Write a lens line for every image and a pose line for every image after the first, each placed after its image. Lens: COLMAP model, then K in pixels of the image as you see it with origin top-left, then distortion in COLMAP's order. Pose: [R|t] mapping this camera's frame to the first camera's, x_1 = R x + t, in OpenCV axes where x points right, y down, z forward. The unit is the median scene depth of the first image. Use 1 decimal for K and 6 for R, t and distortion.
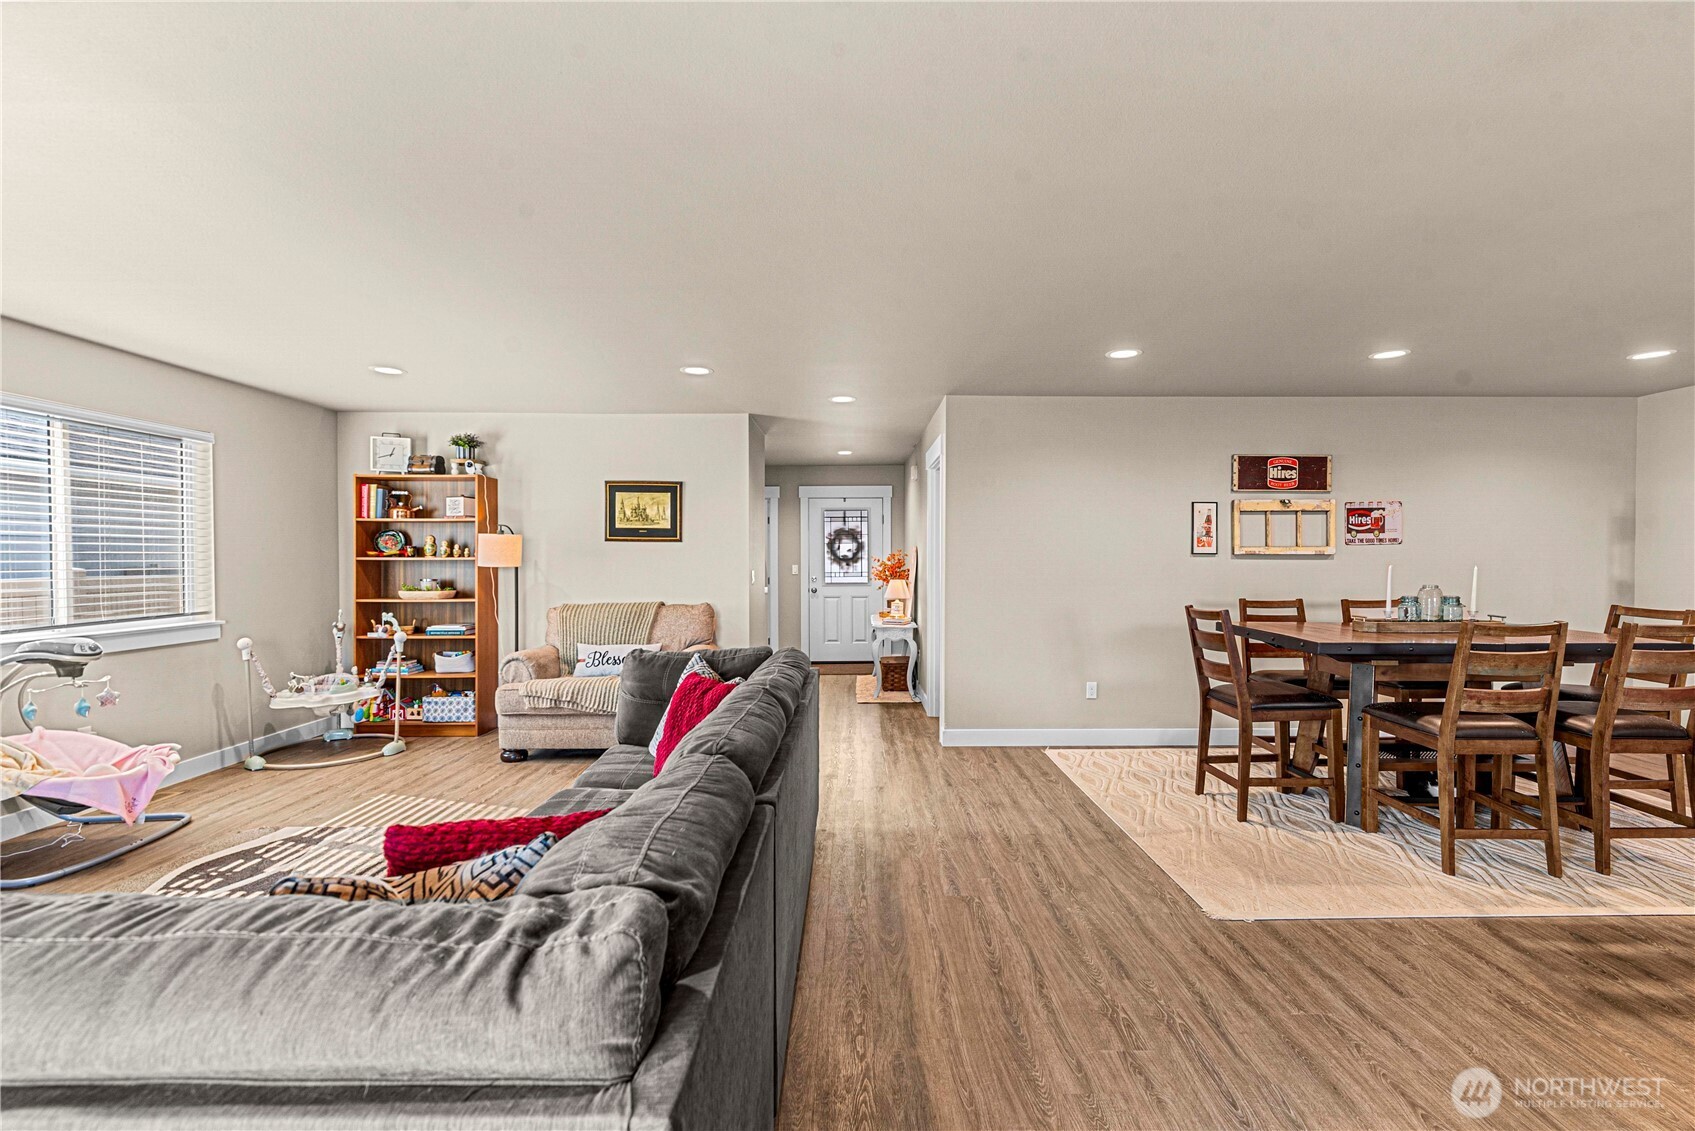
lens RADIAL K [[742.9, 0, 842.2], [0, 742.9, 568.9], [0, 0, 1]] dist [0.001675, -0.000720]
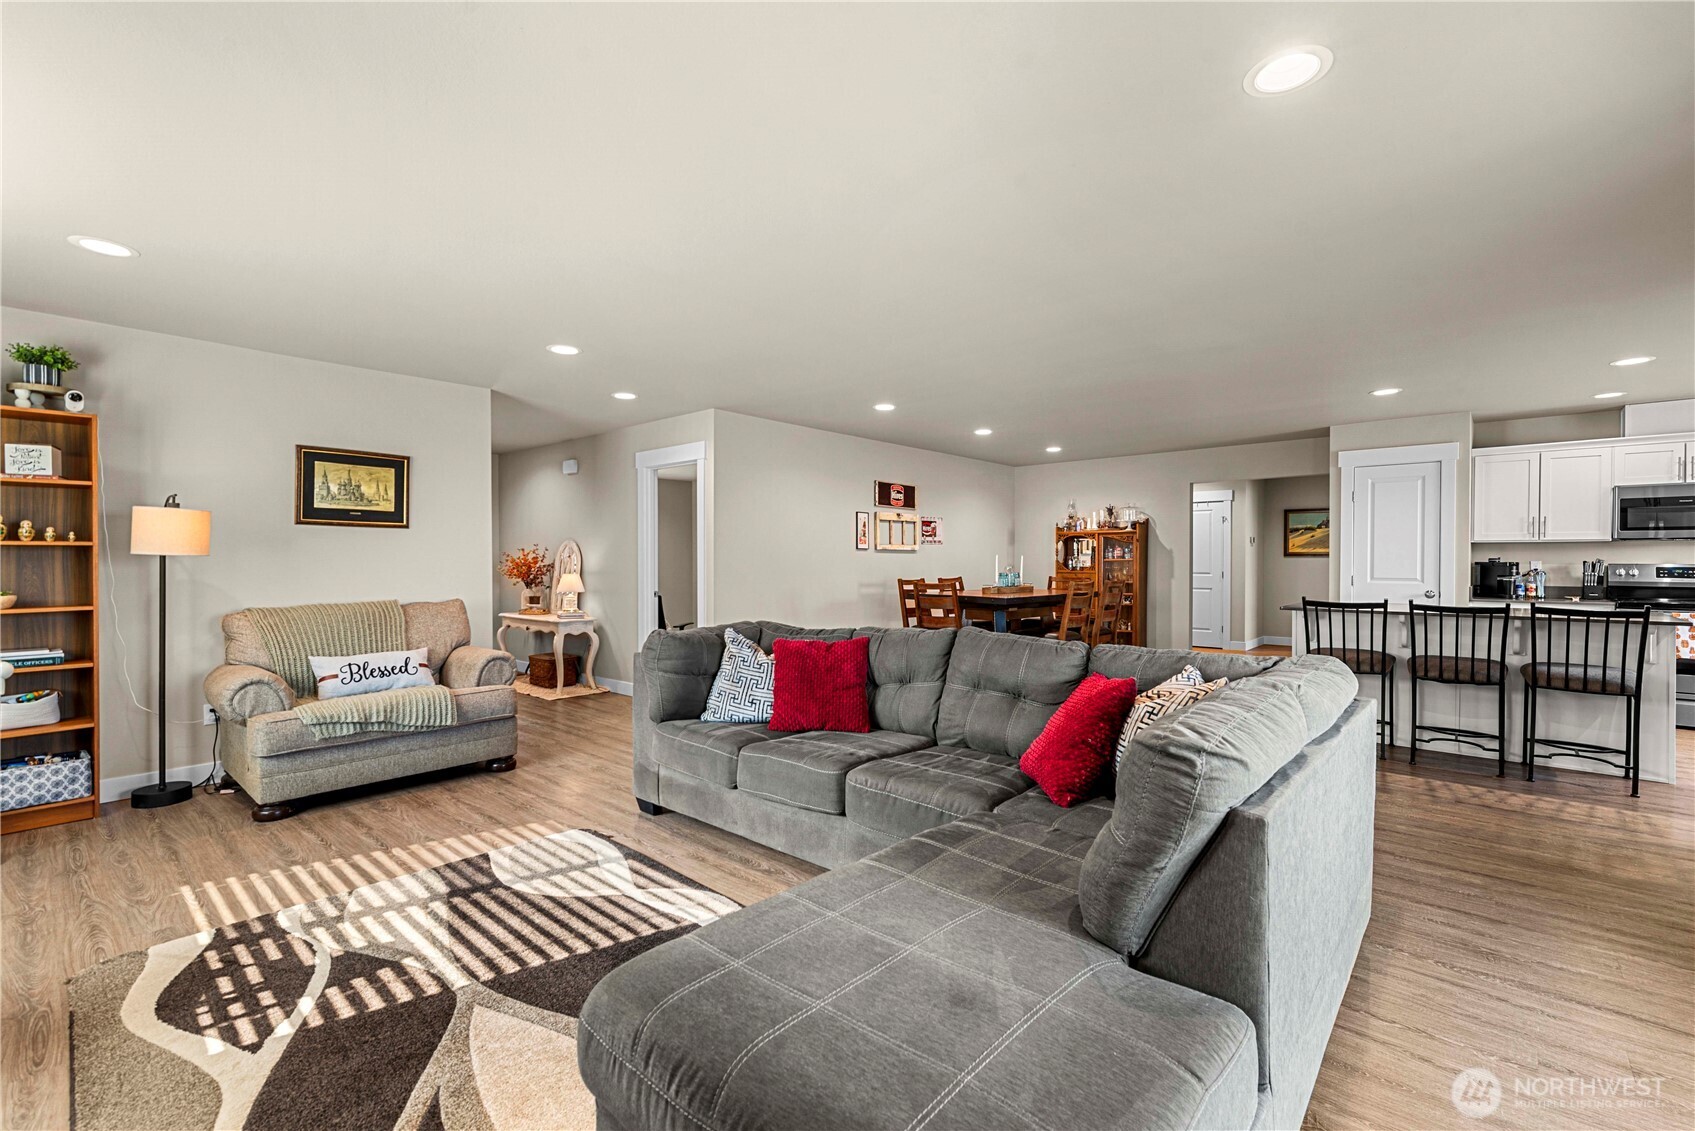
lens RADIAL K [[742.9, 0, 862.0], [0, 742.9, 568.3], [0, 0, 1]] dist [0.001675, -0.000720]
pose [[0.657580, -0.007696, 0.753345, -0.580808], [0.013942, 0.999901, -0.001956, 0.019630], [-0.753256, 0.011789, 0.657622, 0.073714]]
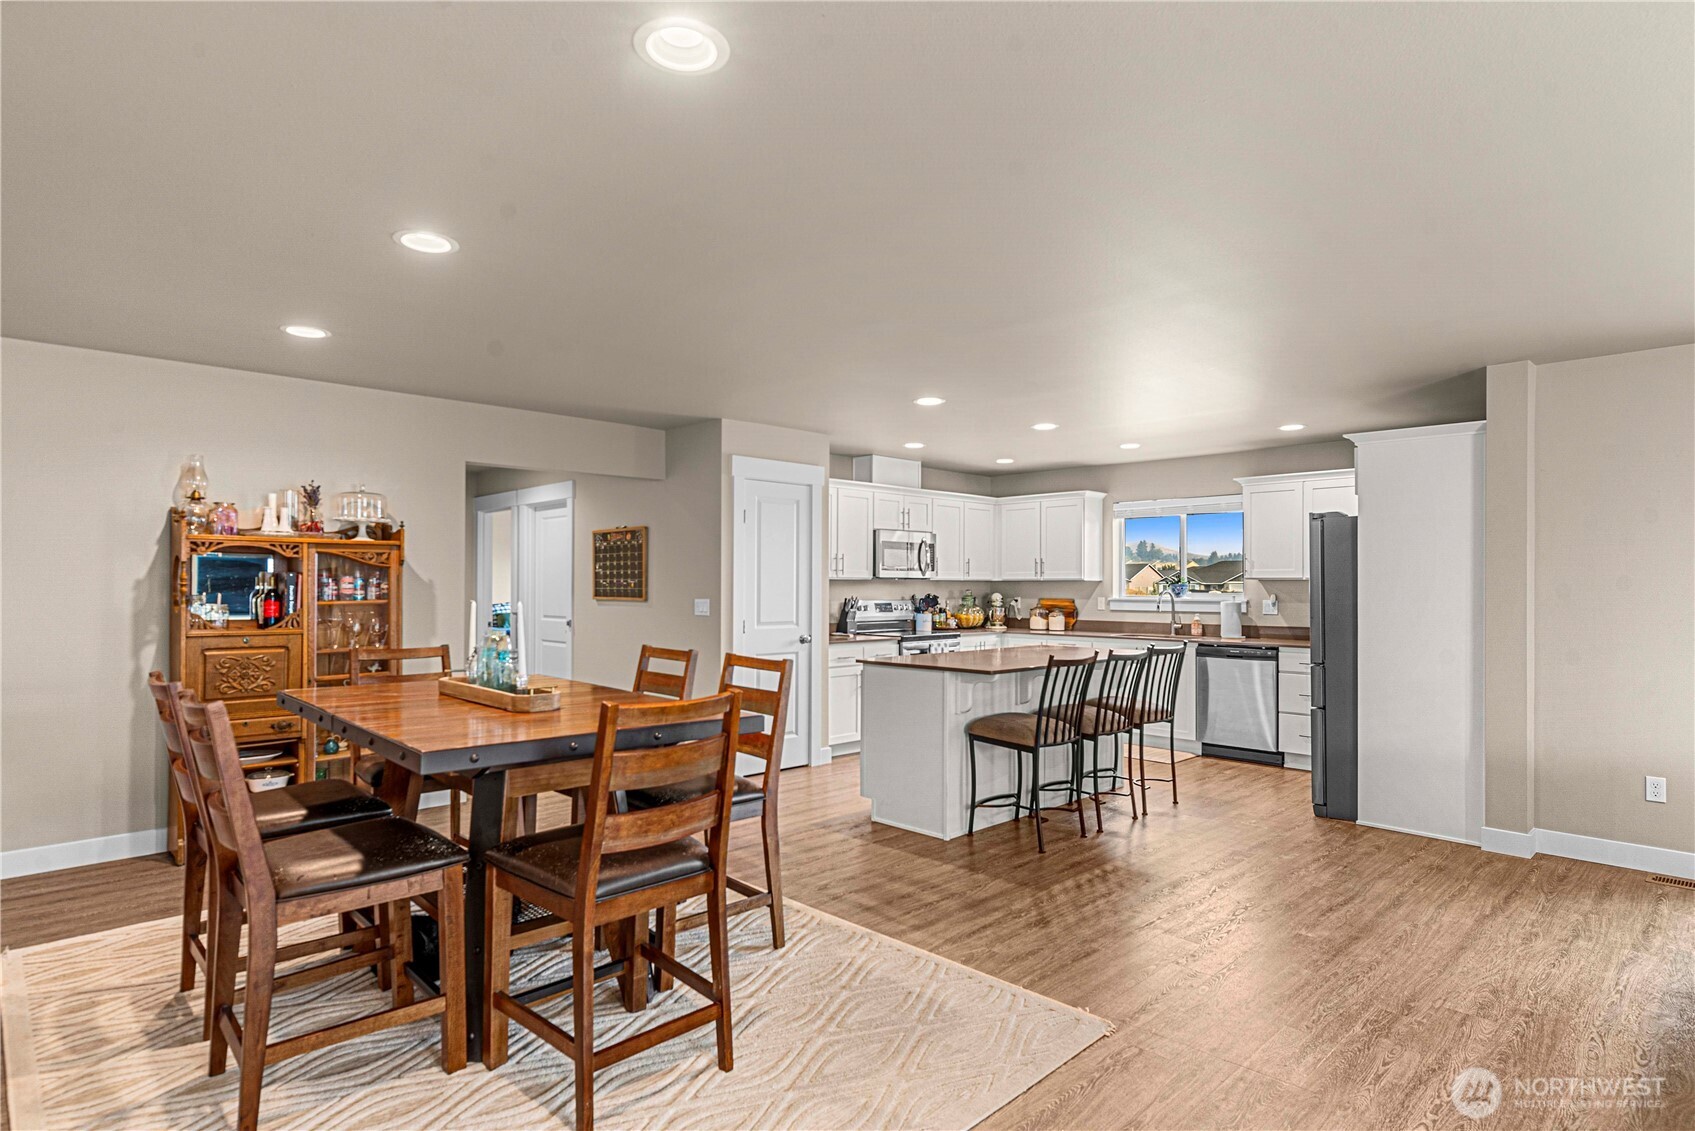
lens RADIAL K [[885.9, 0, 861.7], [0, 885.9, 577.5], [0, 0, 1]] dist [0.000039, 0.000525]
pose [[-0.696555, 0.002894, 0.717497, -0.013330], [0.010118, 0.999932, 0.005789, -0.020209], [-0.717432, 0.011292, -0.696537, 0.981931]]
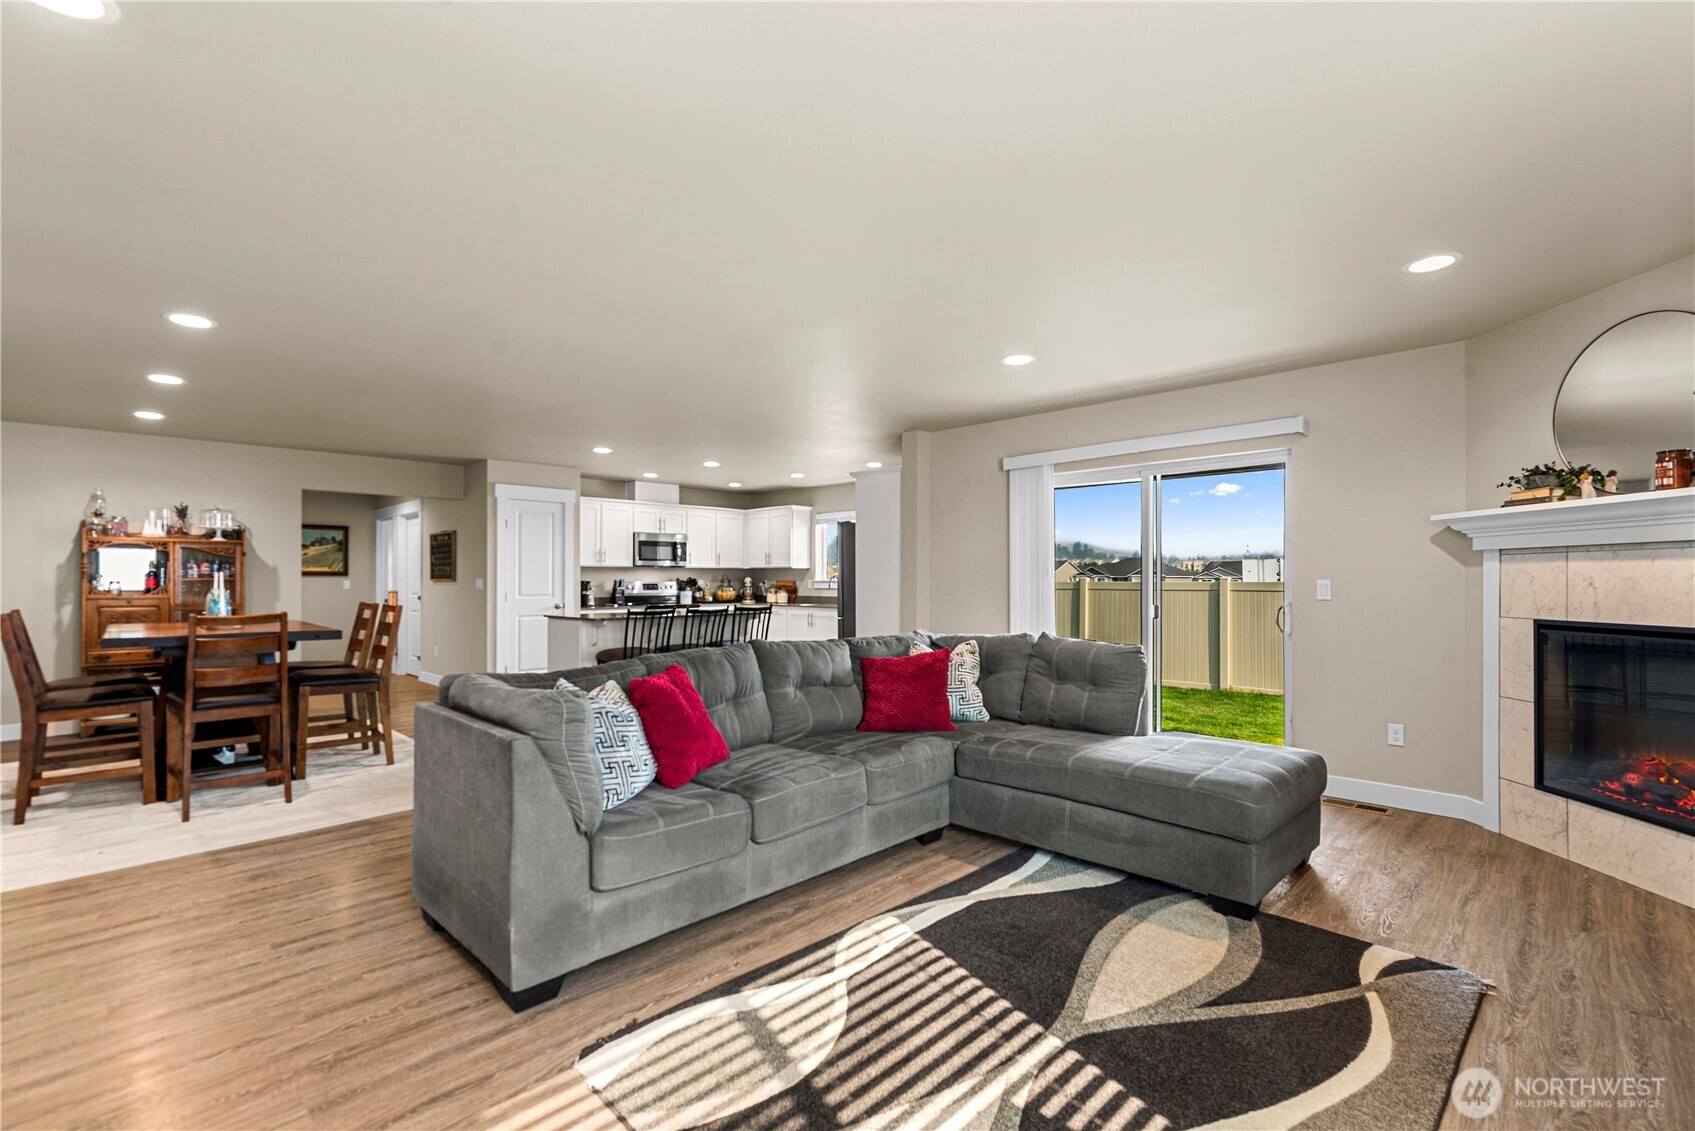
lens RADIAL K [[742.9, 0, 862.3], [0, 742.9, 575.3], [0, 0, 1]] dist [0.001675, -0.000720]
pose [[-0.714786, 0.002063, 0.699340, -0.615981], [0.012898, 0.999864, 0.010233, 0.000344], [-0.699225, 0.016334, -0.714716, 0.843400]]
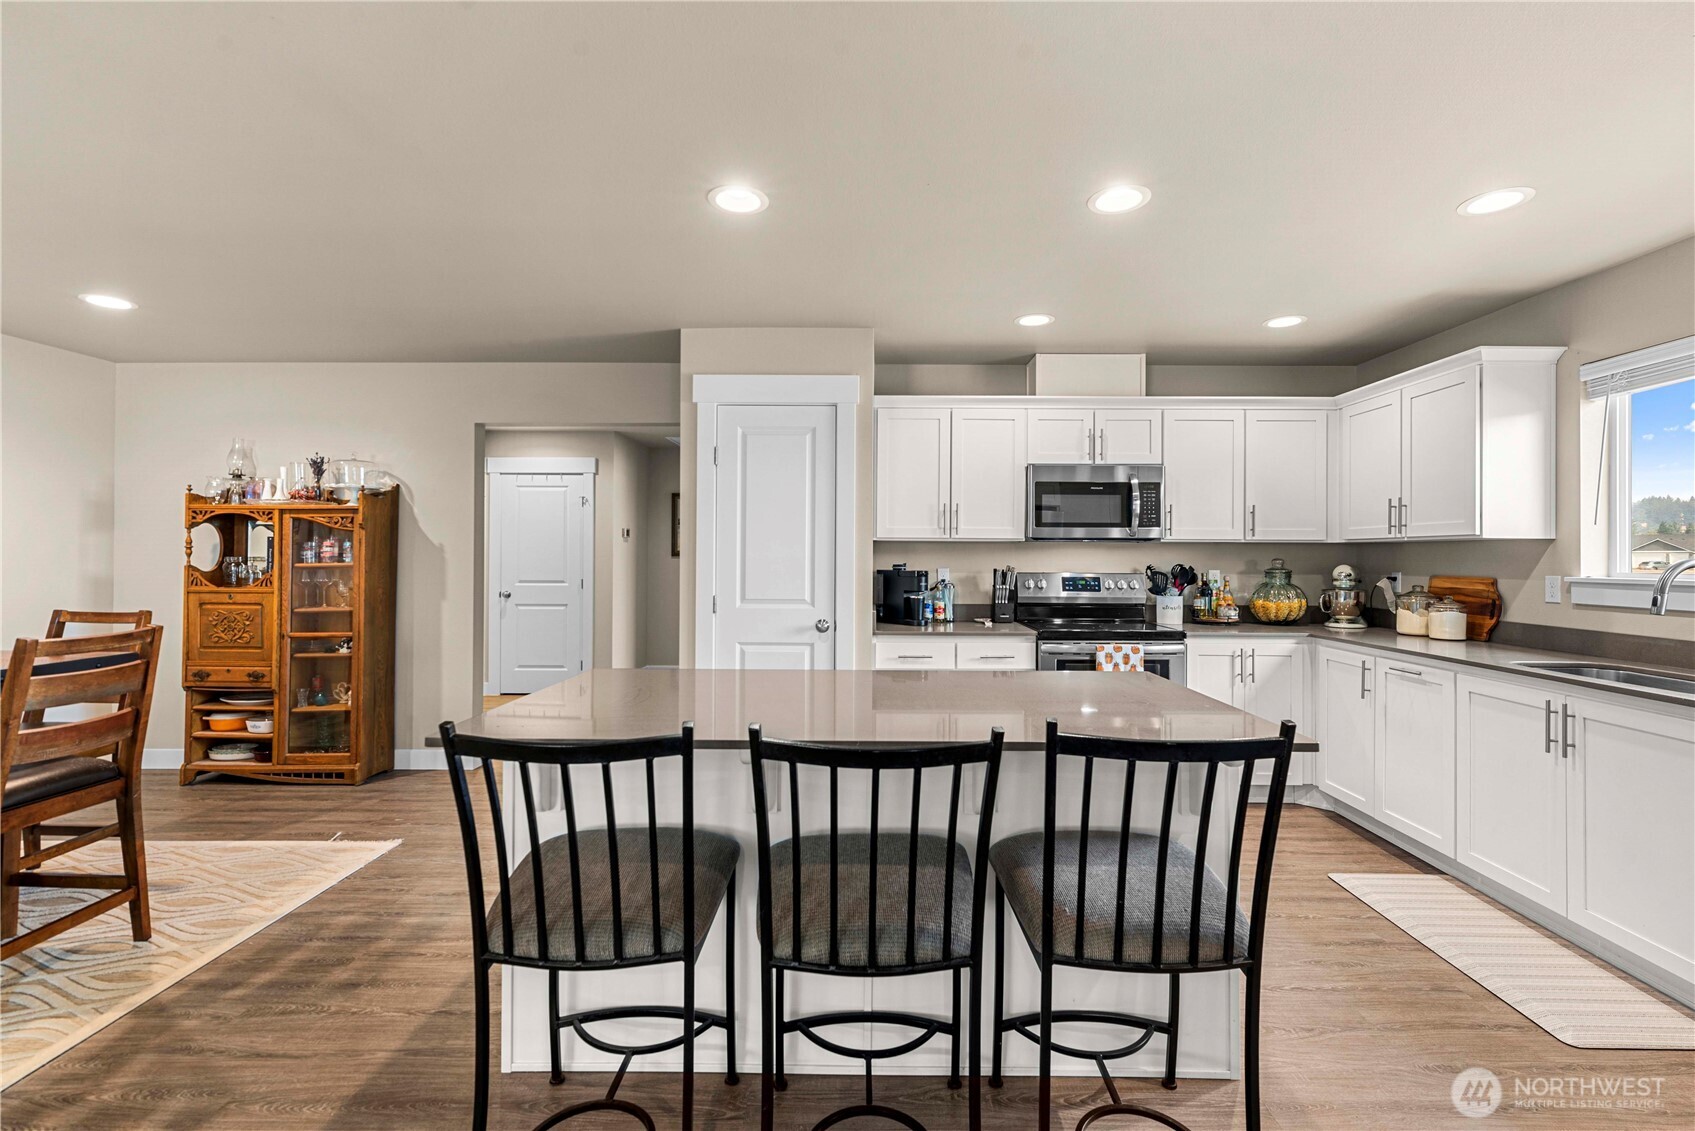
lens RADIAL K [[742.9, 0, 869.7], [0, 742.9, 550.3], [0, 0, 1]] dist [0.001675, -0.000720]
pose [[0.013710, 0.006014, 0.999888, 0.209338], [0.015085, 0.999867, -0.006221, 0.004138], [-0.999792, 0.015169, 0.013617, 0.115696]]
